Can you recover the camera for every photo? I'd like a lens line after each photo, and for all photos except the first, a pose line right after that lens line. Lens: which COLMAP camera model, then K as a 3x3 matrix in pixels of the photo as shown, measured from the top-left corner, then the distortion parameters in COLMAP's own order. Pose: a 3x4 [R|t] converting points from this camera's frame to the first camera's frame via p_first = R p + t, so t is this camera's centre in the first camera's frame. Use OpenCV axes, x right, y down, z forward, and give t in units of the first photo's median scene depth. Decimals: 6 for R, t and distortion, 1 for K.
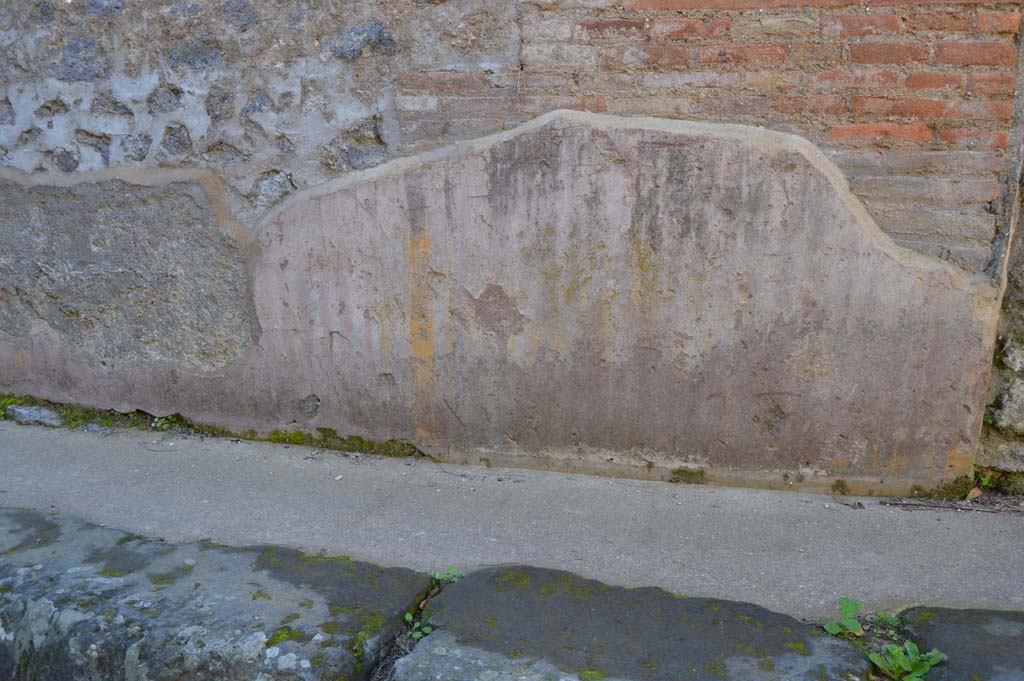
lens RADIAL K [[803.9, 0, 512.0], [0, 803.9, 340.5], [0, 0, 1]] dist [-0.093681, 0.038342]
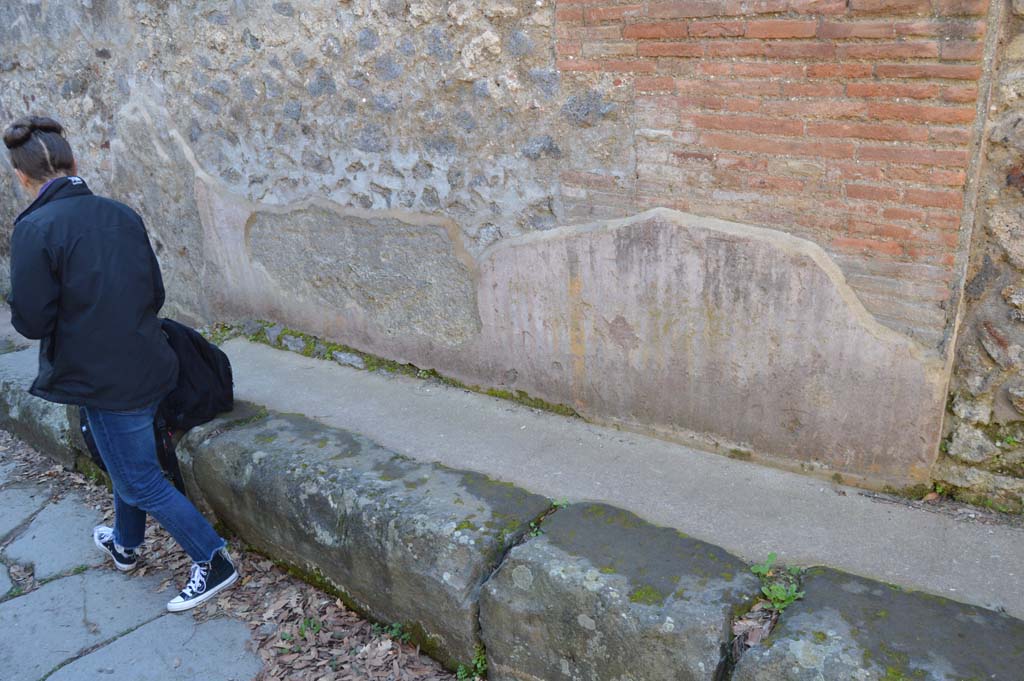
lens RADIAL K [[803.9, 0, 512.0], [0, 803.9, 340.5], [0, 0, 1]] dist [-0.093681, 0.038342]
pose [[0.937962, 0.070564, -0.339482, 0.326130], [-0.020497, 0.988645, 0.148867, -0.263923], [0.346132, -0.132674, 0.928757, -0.511745]]
